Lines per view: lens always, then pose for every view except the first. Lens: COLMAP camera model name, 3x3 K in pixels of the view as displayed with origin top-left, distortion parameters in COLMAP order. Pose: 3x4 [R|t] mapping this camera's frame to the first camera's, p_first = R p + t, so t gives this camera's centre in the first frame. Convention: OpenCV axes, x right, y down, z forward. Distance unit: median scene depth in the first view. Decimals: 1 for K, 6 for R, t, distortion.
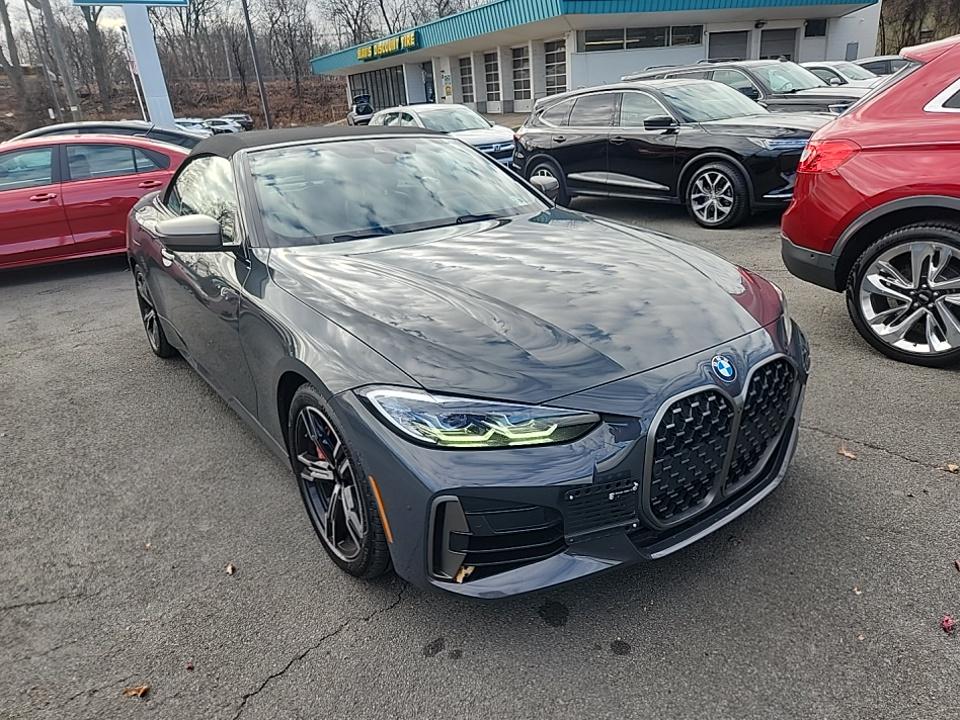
lens RADIAL K [[645.0, 0, 480.0], [0, 645.0, 360.0], [0, 0, 1]] dist [0.043861, -0.046099]
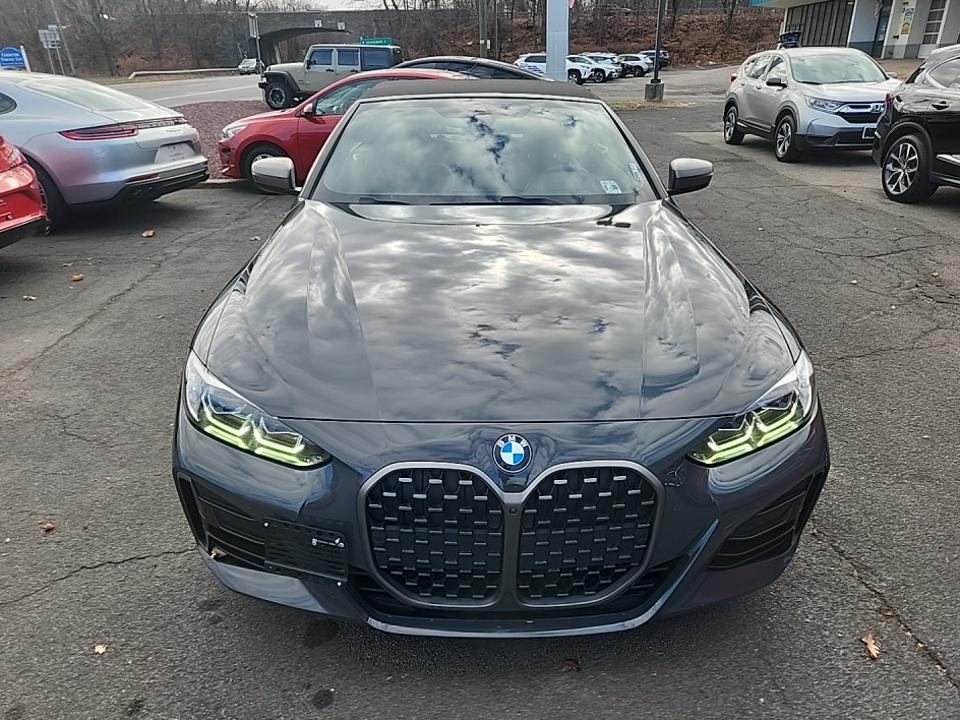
lens RADIAL K [[646.0, 0, 480.0], [0, 646.0, 360.0], [0, 0, 1]] dist [0.020965, 0.000211]
pose [[0.818109, 0.281468, -0.501471, 0.126425], [-0.238124, 0.959565, 0.150108, -0.035866], [0.523445, -0.003392, 0.852053, 0.059736]]
